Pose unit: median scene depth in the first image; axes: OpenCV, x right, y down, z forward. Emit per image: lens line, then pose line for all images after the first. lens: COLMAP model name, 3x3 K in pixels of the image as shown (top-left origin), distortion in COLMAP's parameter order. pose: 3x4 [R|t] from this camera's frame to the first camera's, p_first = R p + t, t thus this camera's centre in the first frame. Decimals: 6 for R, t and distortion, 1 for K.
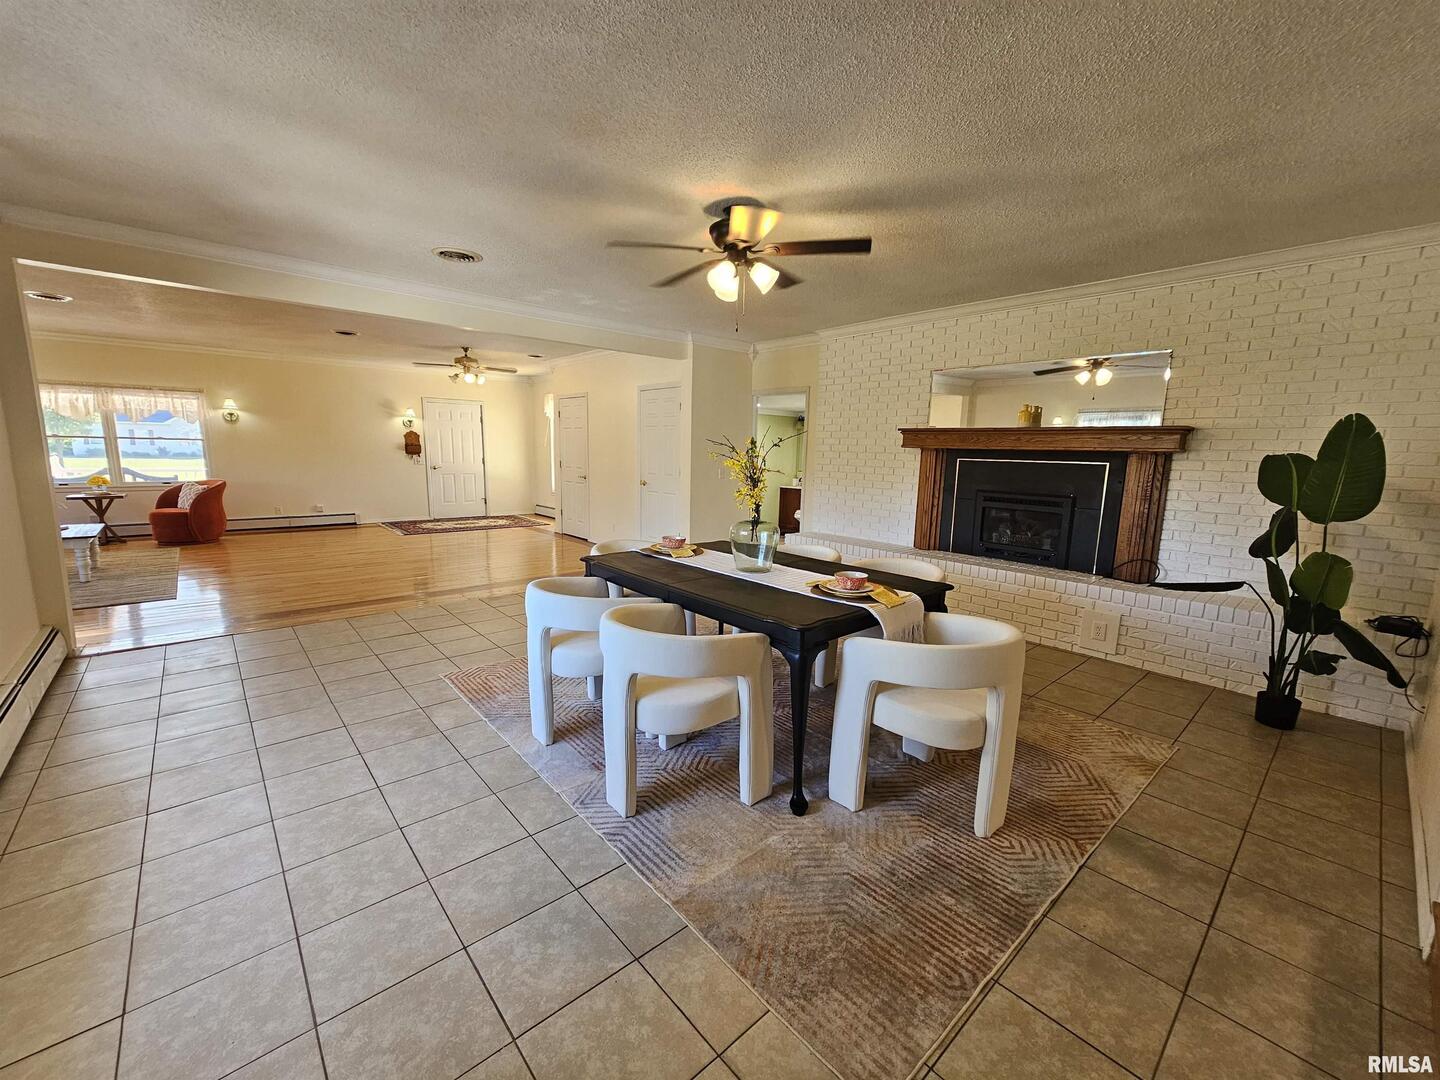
lens RADIAL K [[587.0, 0, 726.1], [0, 587.0, 545.3], [0, 0, 1]] dist [-0.000489, 0.000820]
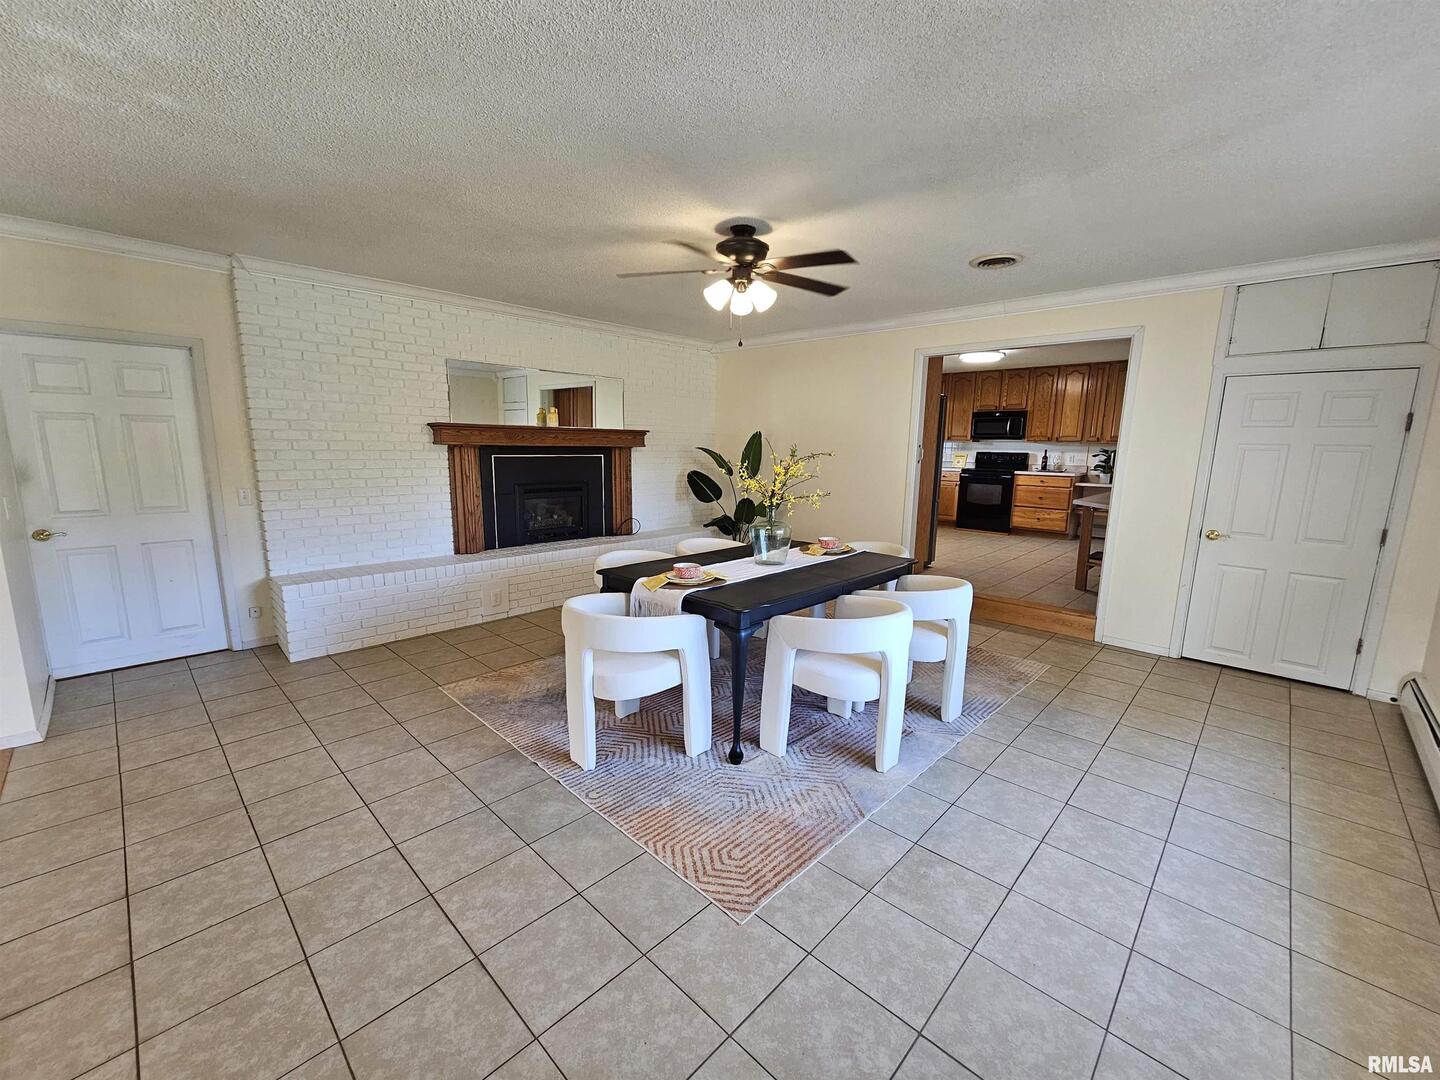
lens RADIAL K [[587.0, 0, 723.7], [0, 587.0, 543.1], [0, 0, 1]] dist [-0.000489, 0.000820]
pose [[-0.075757, -0.187784, 0.979284, -0.806521], [0.145546, 0.969506, 0.197168, -0.179089], [-0.986447, 0.157467, -0.046116, 0.857761]]
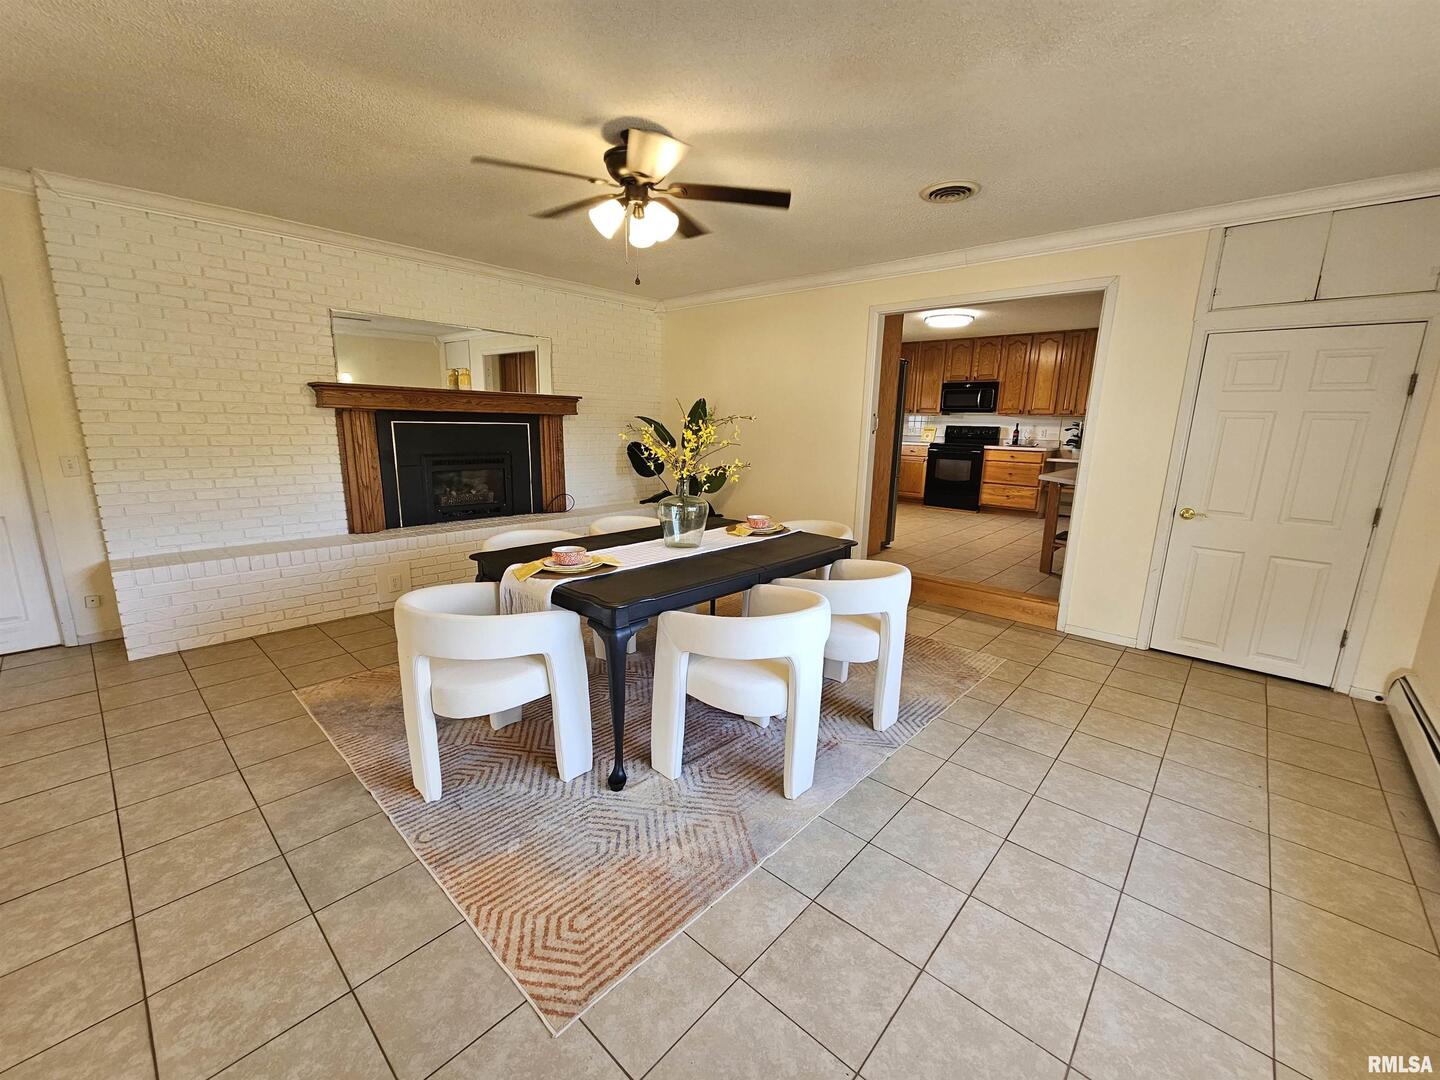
lens RADIAL K [[587.0, 0, 723.3], [0, 587.0, 542.8], [0, 0, 1]] dist [-0.000489, 0.000820]
pose [[-0.103301, -0.225249, 0.968809, -0.693246], [0.138281, 0.961309, 0.238250, -0.142945], [-0.984991, 0.158579, -0.068156, 0.754159]]
